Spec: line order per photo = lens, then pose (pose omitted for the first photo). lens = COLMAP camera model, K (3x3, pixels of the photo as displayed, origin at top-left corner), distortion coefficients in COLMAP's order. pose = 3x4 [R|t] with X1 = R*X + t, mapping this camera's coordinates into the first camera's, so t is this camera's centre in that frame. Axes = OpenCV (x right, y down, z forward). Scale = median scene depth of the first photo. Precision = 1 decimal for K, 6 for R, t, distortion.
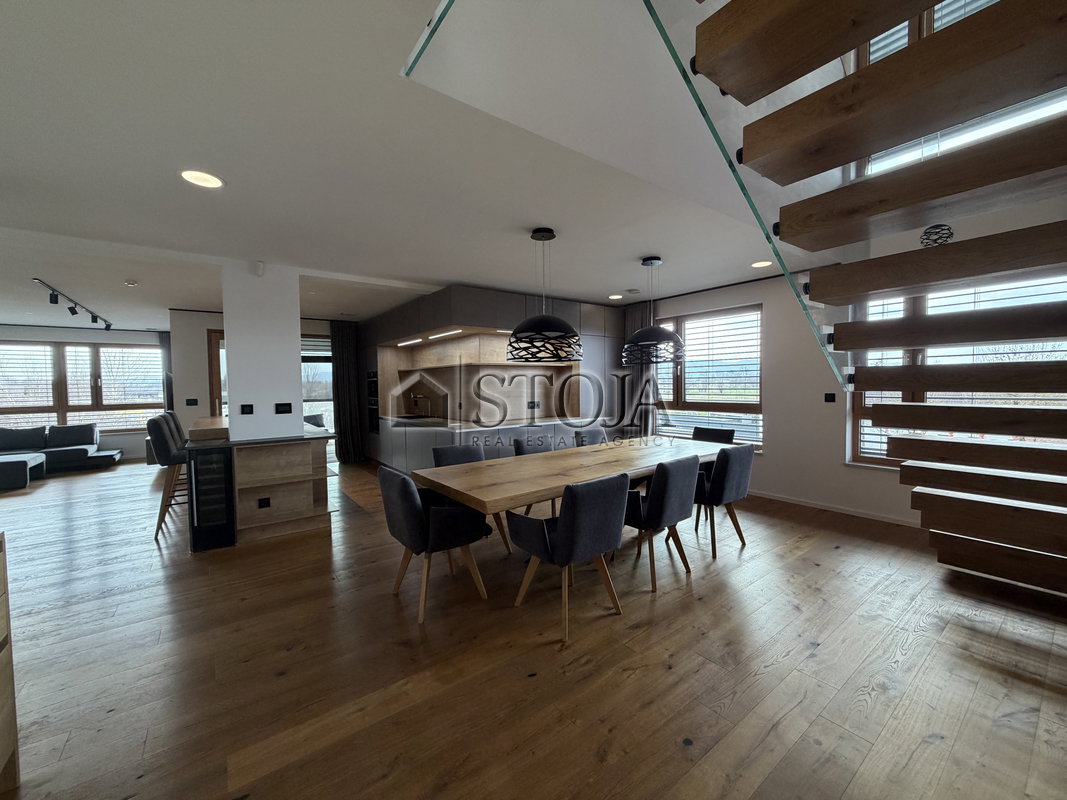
lens RADIAL K [[424.5, 0, 528.6], [0, 424.5, 398.8], [0, 0, 1]] dist [-0.001550, 0.000331]
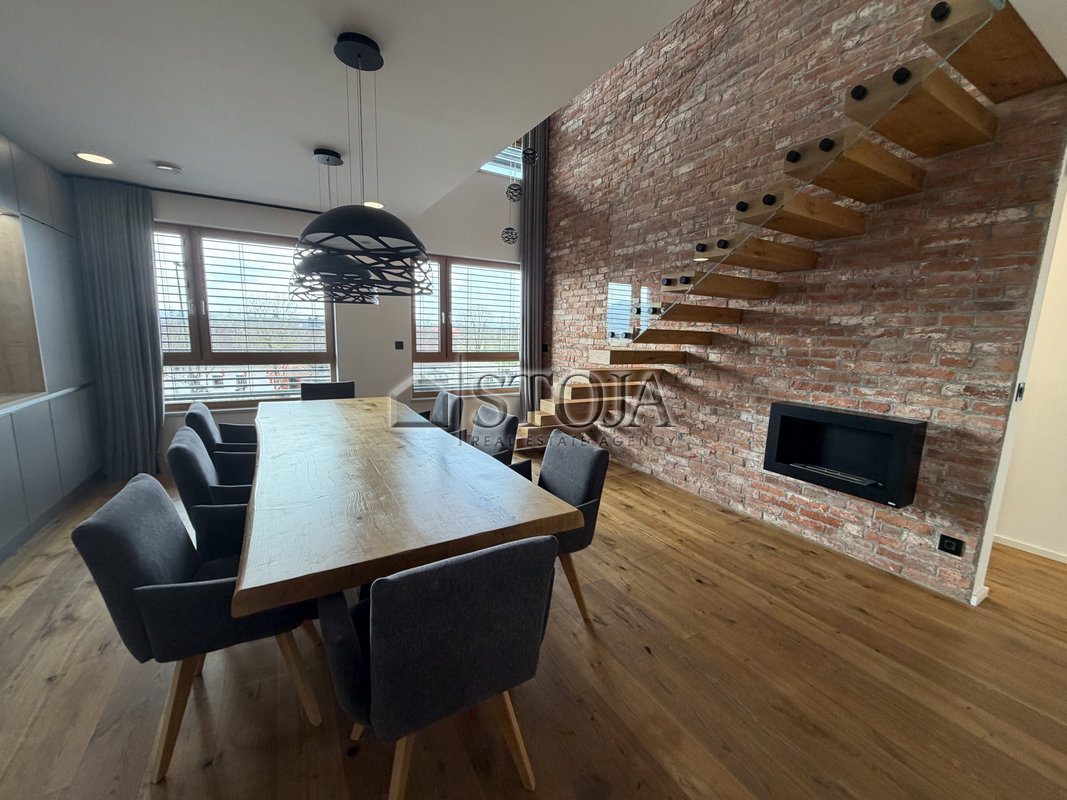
lens RADIAL K [[424.5, 0, 528.6], [0, 424.5, 398.8], [0, 0, 1]] dist [-0.001550, 0.000331]
pose [[0.108937, -0.138211, 0.984393, -0.223891], [0.008336, 0.990379, 0.138129, -0.008320], [-0.994014, -0.006841, 0.109041, 0.299850]]
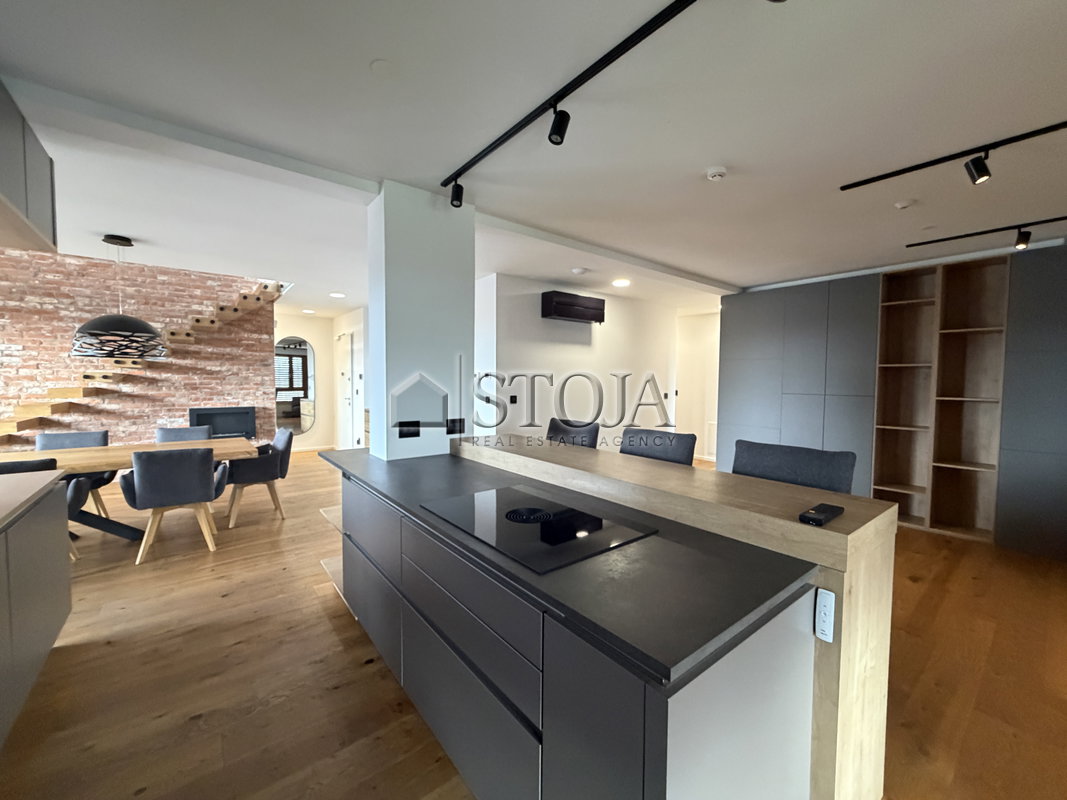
lens RADIAL K [[424.5, 0, 528.6], [0, 424.5, 398.8], [0, 0, 1]] dist [-0.001550, 0.000331]
pose [[-0.999449, 0.008323, -0.032126, -0.407144], [0.005606, 0.996473, 0.083731, -0.028282], [0.032709, 0.083505, -0.995970, 0.893893]]
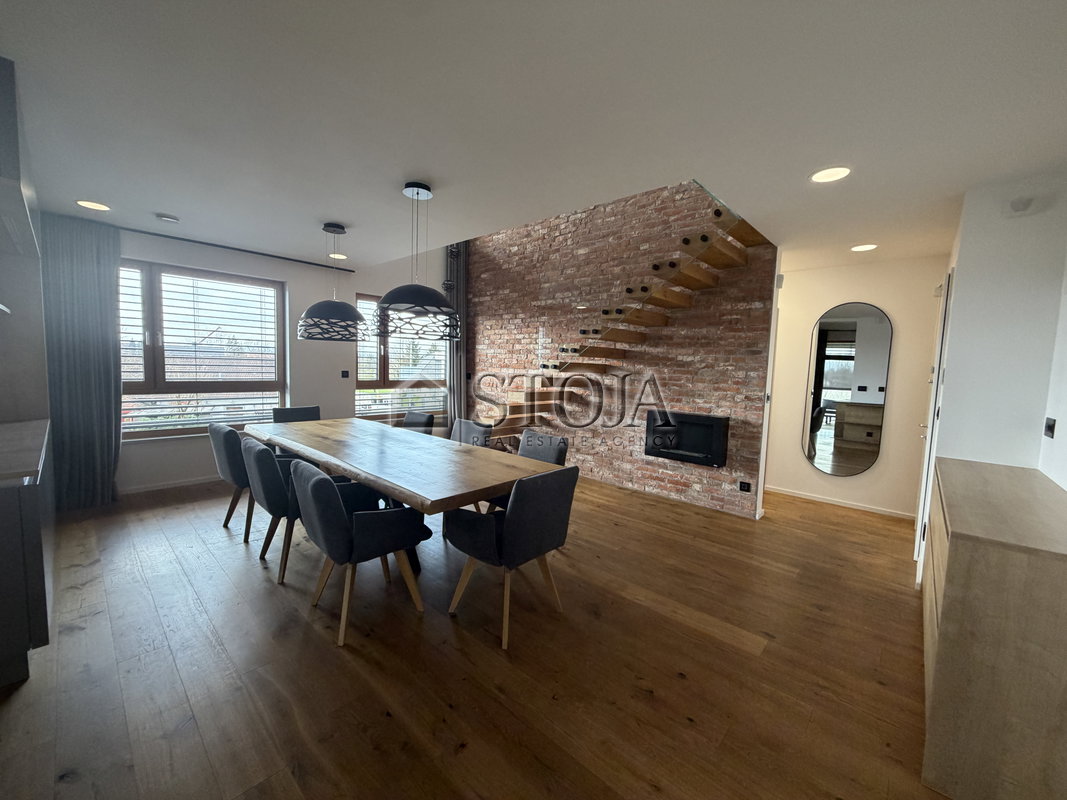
lens RADIAL K [[424.5, 0, 528.6], [0, 424.5, 398.8], [0, 0, 1]] dist [-0.001550, 0.000331]
pose [[-0.184761, -0.071635, 0.980169, -0.368425], [0.006375, 0.997232, 0.074084, -0.011168], [-0.982763, 0.019937, -0.183793, 0.392861]]
